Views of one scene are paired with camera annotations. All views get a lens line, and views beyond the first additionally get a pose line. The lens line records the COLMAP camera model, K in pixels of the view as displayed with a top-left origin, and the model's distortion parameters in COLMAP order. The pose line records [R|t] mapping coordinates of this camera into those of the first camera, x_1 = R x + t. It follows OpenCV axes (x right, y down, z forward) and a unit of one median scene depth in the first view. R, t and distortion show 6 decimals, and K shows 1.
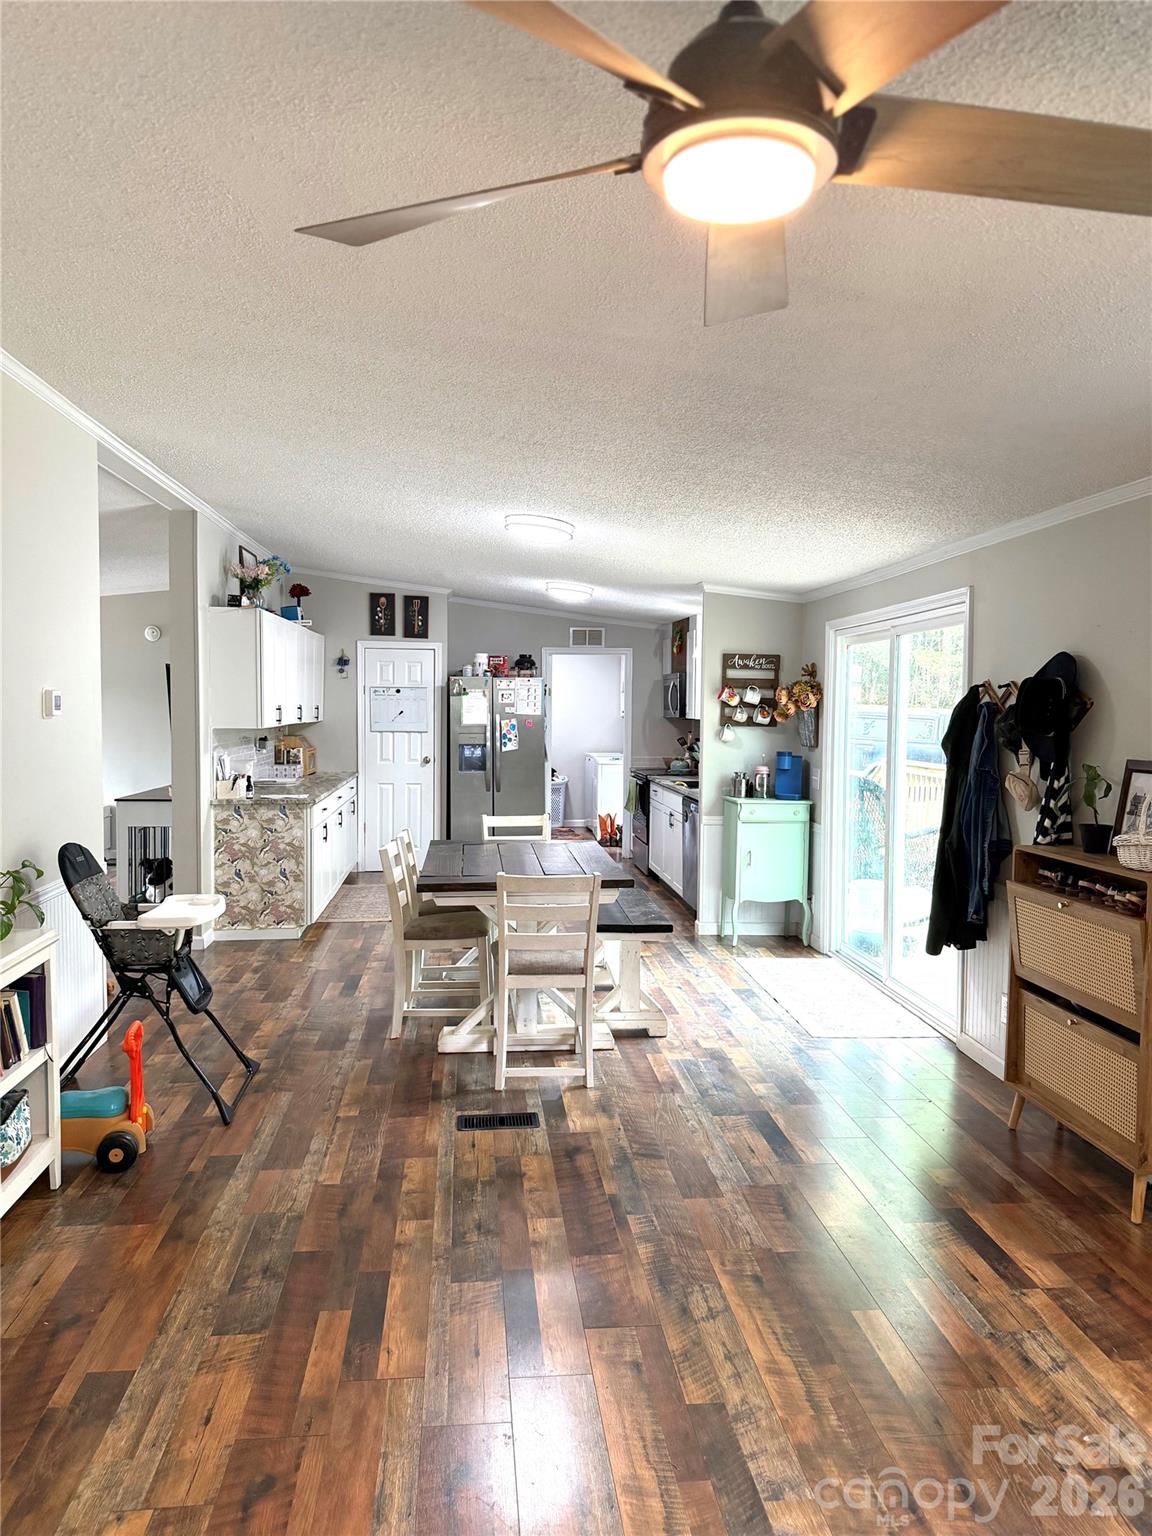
lens RADIAL K [[1080.0, 0, 580.3], [0, 1080.0, 773.9], [0, 0, 1]] dist [0.087470, -0.091964]
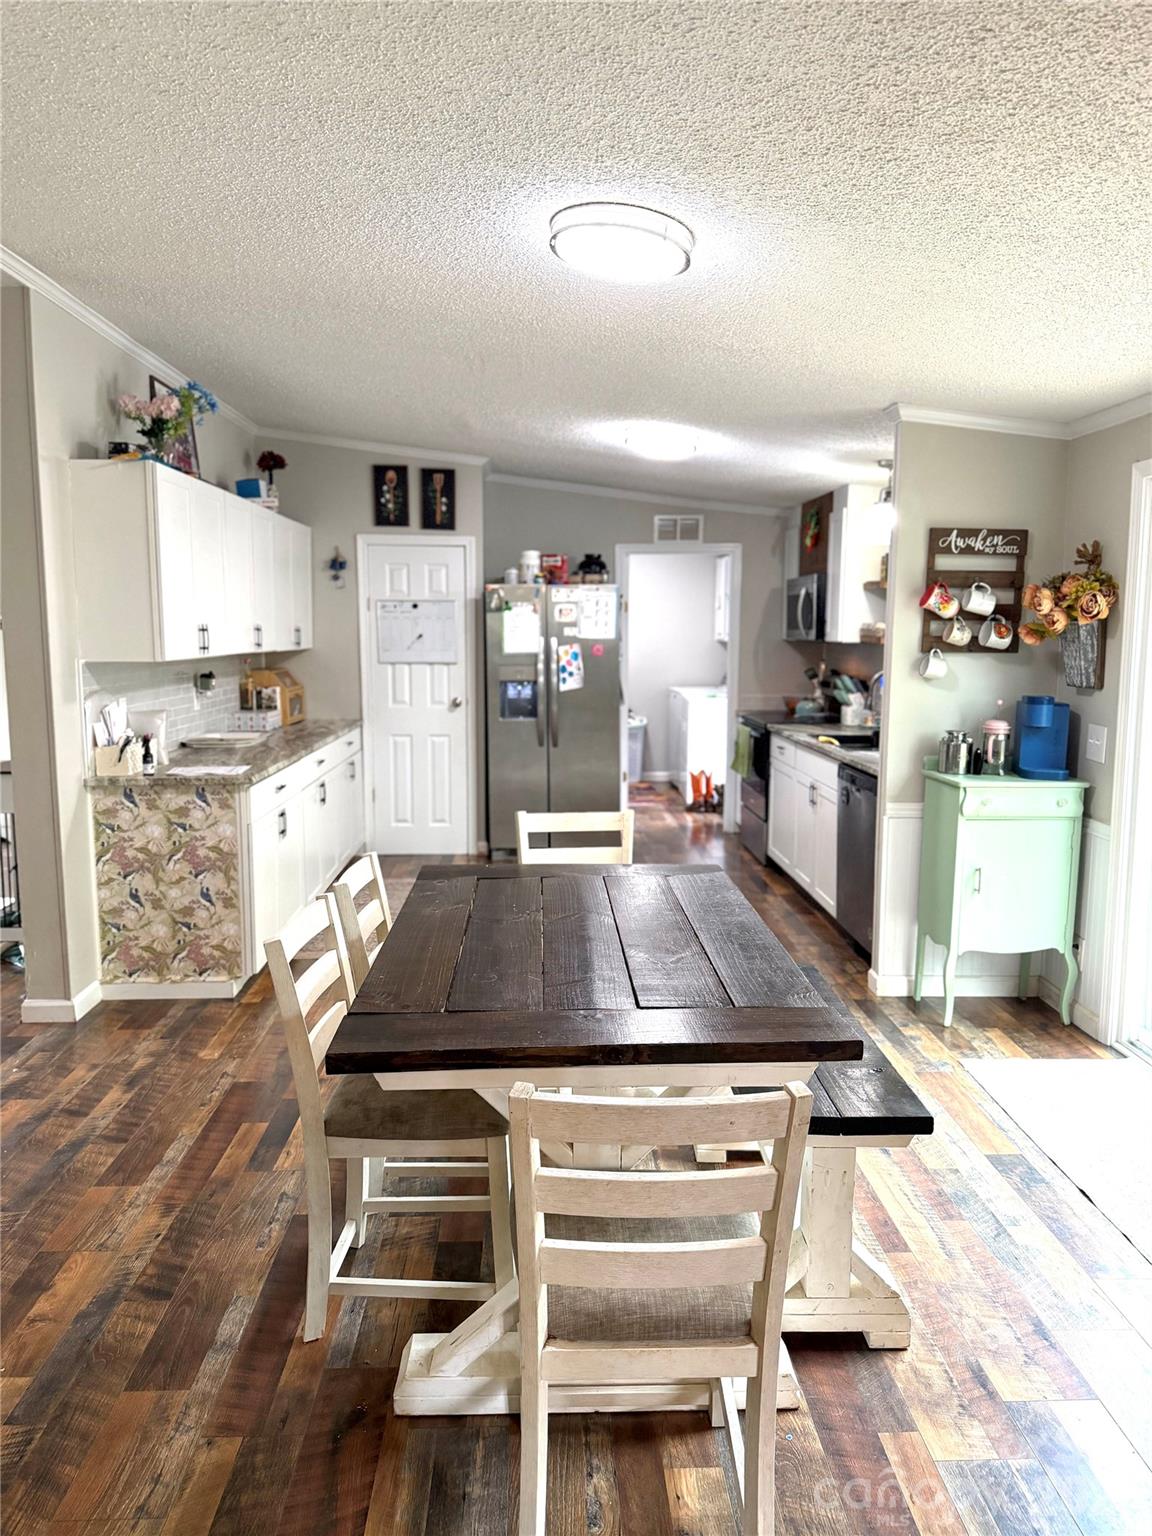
lens RADIAL K [[1082.7, 0, 573.1], [0, 1082.7, 772.2], [0, 0, 1]] dist [0.145253, -0.306281]
pose [[0.997613, 0.001554, -0.069035, -0.017596], [0.003050, 0.997779, 0.066538, -0.017545], [0.068985, -0.066590, 0.995393, 0.346848]]
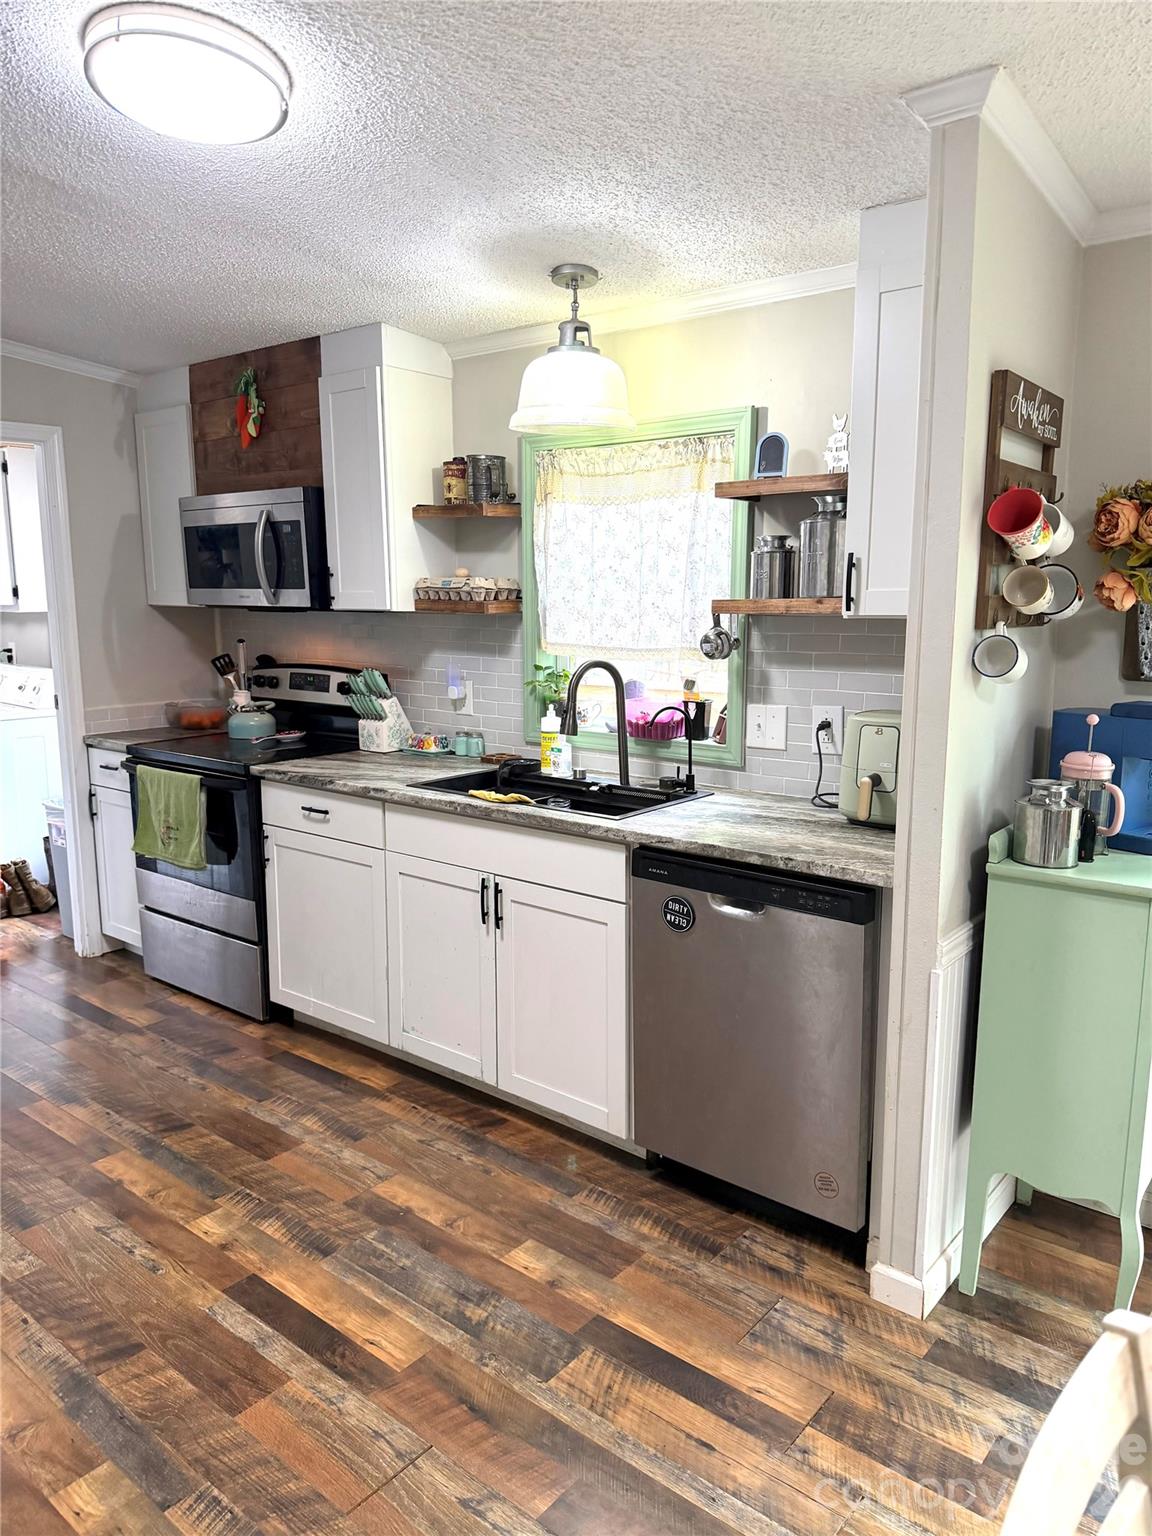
lens RADIAL K [[1089.8, 0, 575.0], [0, 1089.8, 776.4], [0, 0, 1]] dist [0.003530, -0.020521]
pose [[0.711526, -0.121705, 0.692040, -0.141051], [0.048705, 0.991059, 0.124214, -0.042481], [-0.700970, -0.054676, 0.711092, 0.785313]]
